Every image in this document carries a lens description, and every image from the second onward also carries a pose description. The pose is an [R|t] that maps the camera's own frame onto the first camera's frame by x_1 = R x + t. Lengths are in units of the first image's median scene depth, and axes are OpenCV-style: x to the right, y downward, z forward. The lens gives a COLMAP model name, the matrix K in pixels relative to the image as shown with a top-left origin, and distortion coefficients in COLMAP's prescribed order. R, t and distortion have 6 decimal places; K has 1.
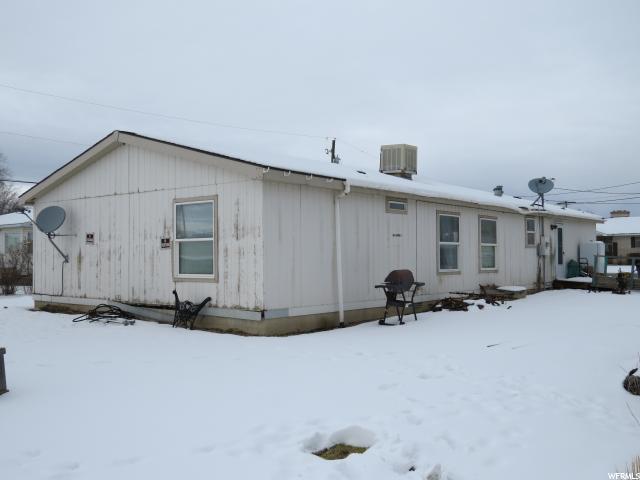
lens RADIAL K [[665.3, 0, 319.7], [0, 665.3, 238.0], [0, 0, 1]] dist [-0.004410, 0.000000]
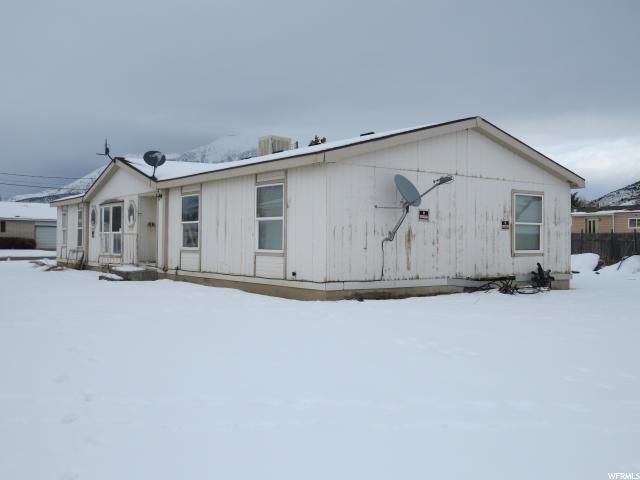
lens RADIAL K [[665.3, 0, 320.2], [0, 665.3, 242.3], [0, 0, 1]] dist [-0.004410, 0.000000]
pose [[0.213634, 0.011336, 0.976848, -1.402007], [-0.027340, 0.999610, -0.005621, 0.052006], [-0.976531, -0.025507, 0.213861, 1.018890]]
